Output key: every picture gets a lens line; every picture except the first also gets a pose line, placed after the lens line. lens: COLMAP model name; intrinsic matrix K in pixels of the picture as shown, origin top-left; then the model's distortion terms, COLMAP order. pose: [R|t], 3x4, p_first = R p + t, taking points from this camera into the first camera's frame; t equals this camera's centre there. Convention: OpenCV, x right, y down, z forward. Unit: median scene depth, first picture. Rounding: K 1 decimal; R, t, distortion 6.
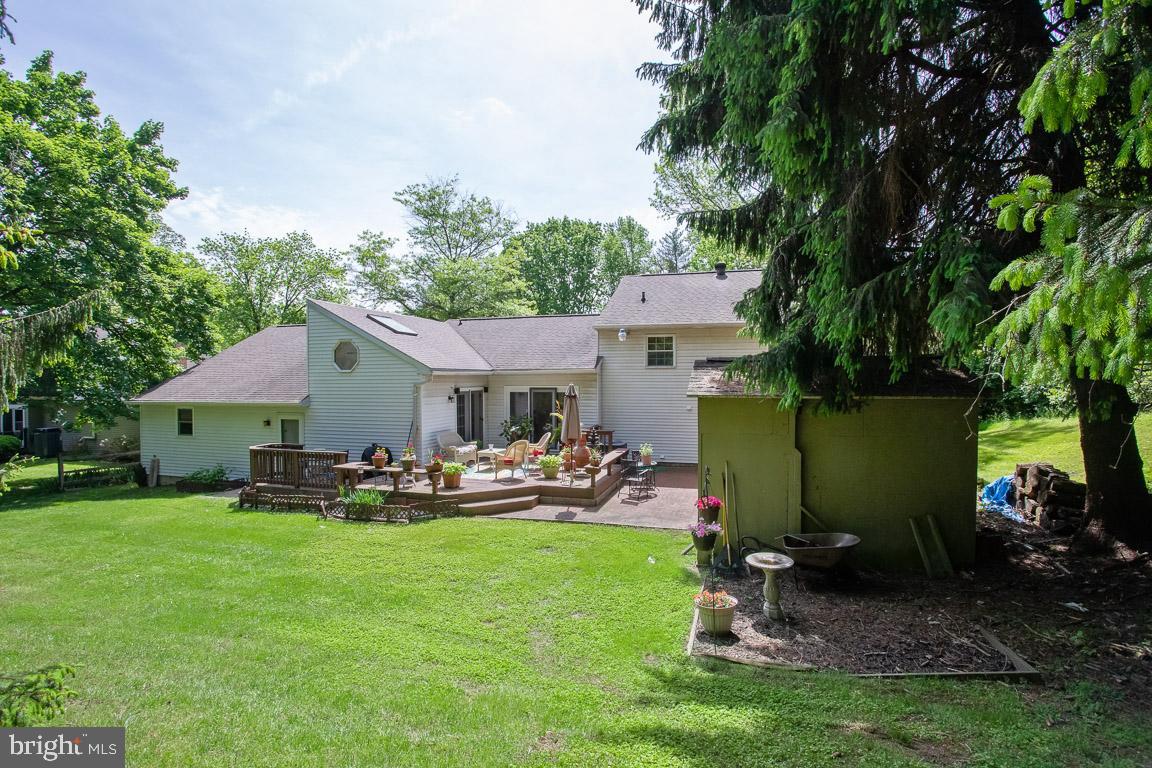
lens RADIAL K [[550.4, 0, 580.3], [0, 550.4, 386.1], [0, 0, 1]] dist [-0.021538, 0.002756]
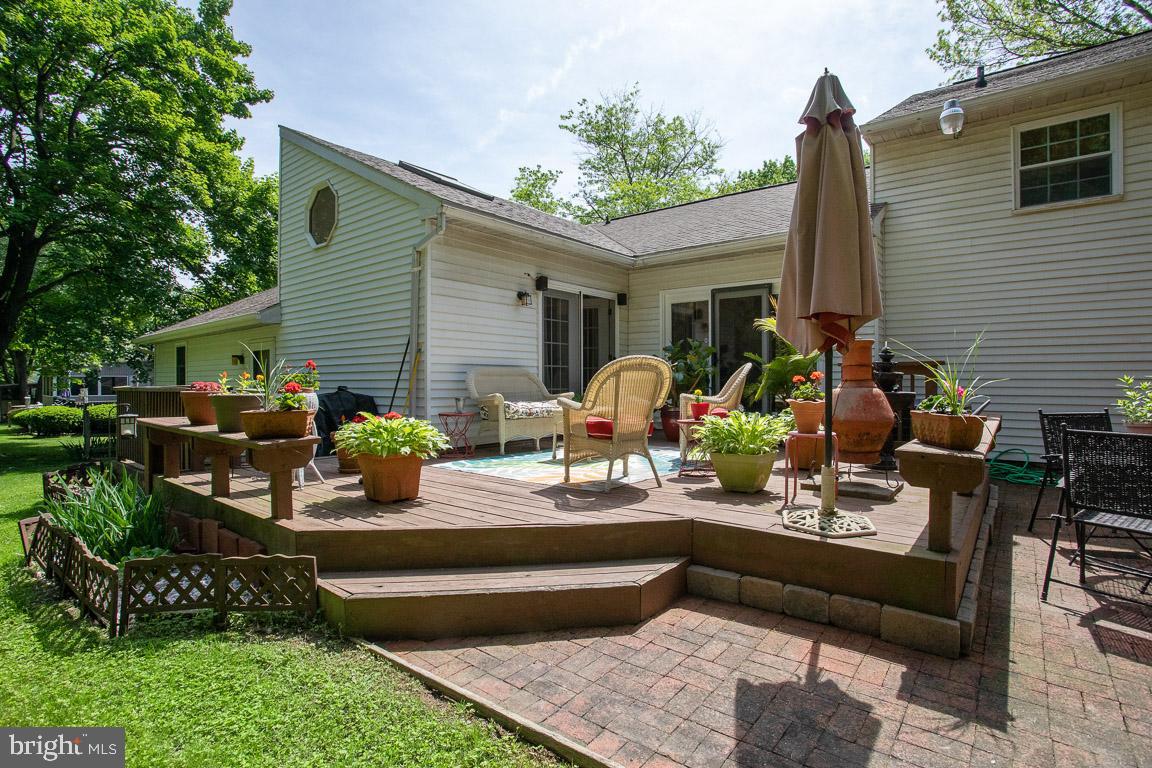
lens RADIAL K [[550.4, 0, 577.5], [0, 550.4, 374.1], [0, 0, 1]] dist [-0.021538, 0.002756]
pose [[0.923075, -0.007391, -0.384550, -0.017865], [-0.001672, 0.999729, -0.023228, 0.090824], [0.384617, 0.022084, 0.922812, 0.565755]]
